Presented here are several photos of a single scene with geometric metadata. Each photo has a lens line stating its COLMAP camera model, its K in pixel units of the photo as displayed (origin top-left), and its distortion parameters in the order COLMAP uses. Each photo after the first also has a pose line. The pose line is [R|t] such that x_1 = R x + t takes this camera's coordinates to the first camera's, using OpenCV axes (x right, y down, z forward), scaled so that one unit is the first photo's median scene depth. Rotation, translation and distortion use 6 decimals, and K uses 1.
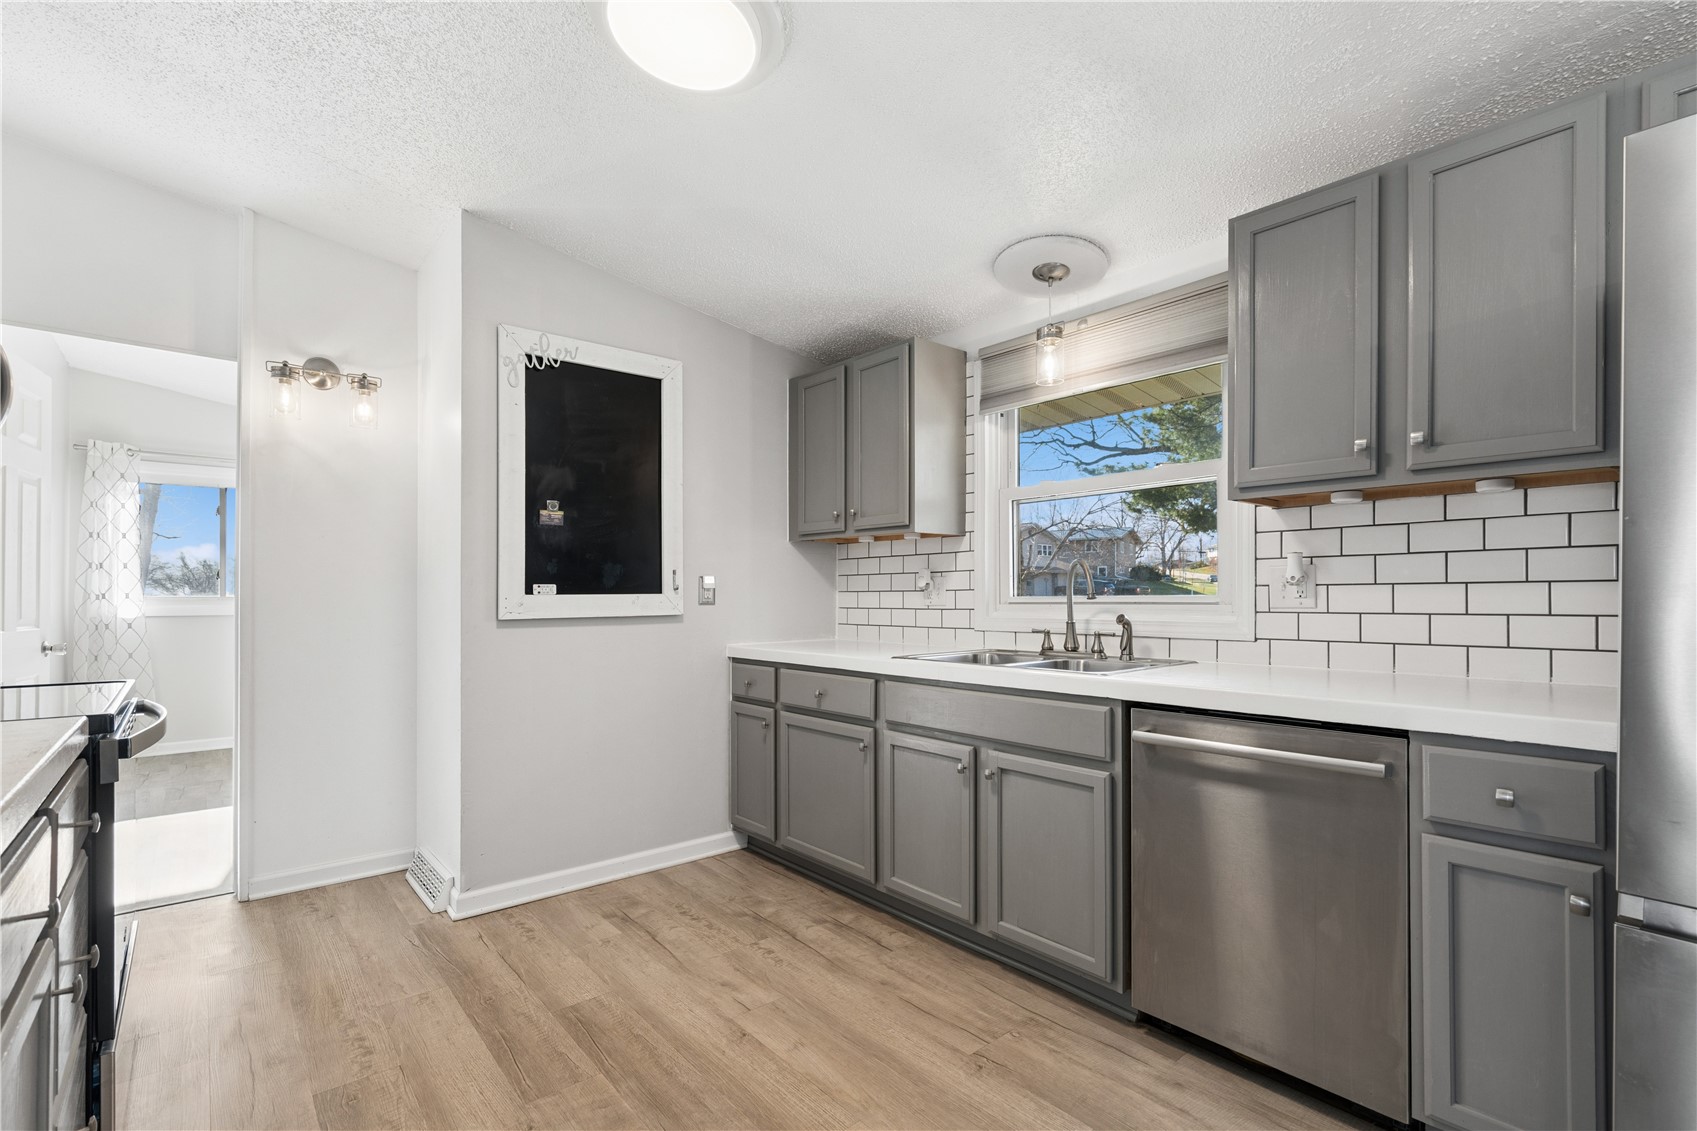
lens RADIAL K [[772.7, 0, 850.1], [0, 772.7, 588.6], [0, 0, 1]] dist [-0.007190, 0.000645]
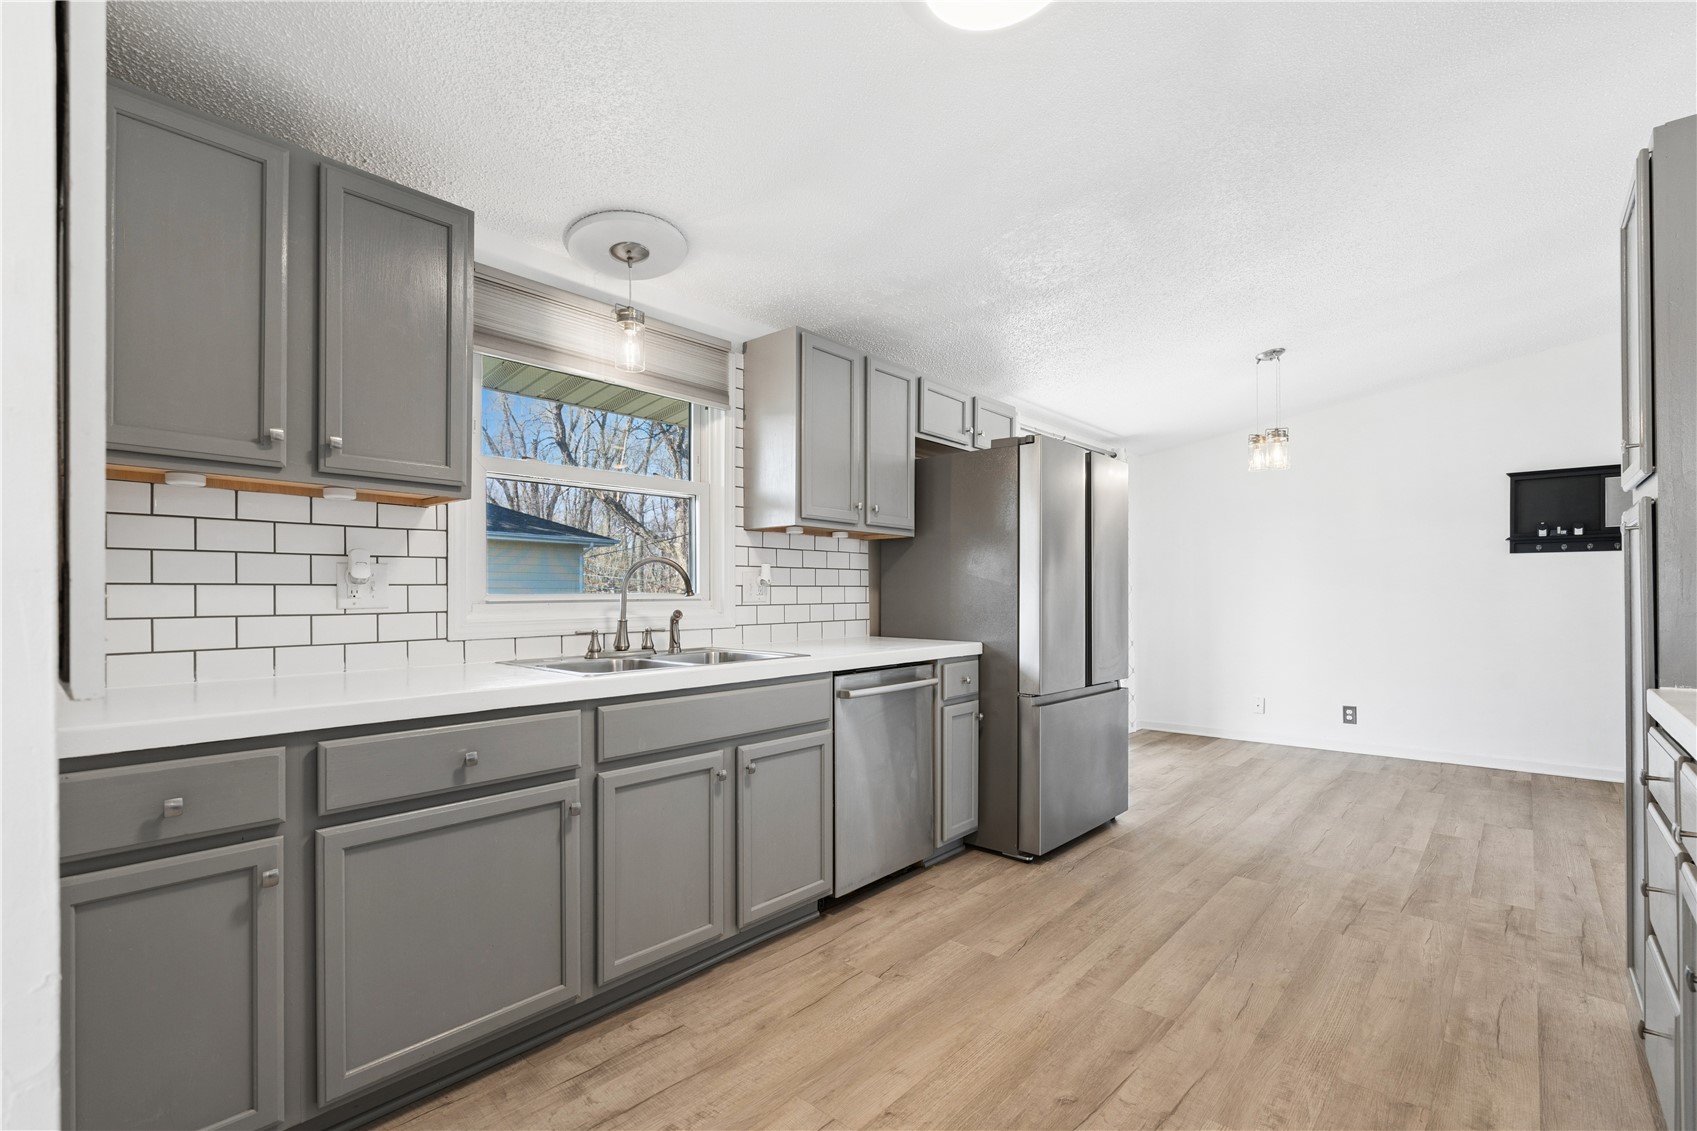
lens RADIAL K [[773.5, 0, 846.1], [0, 773.5, 595.4], [0, 0, 1]] dist [0.001693, 0.000795]
pose [[-0.142535, 0.002485, 0.989787, -0.701273], [-0.004971, 0.999982, -0.003226, 0.013651], [-0.989777, -0.005380, -0.142520, 0.848575]]
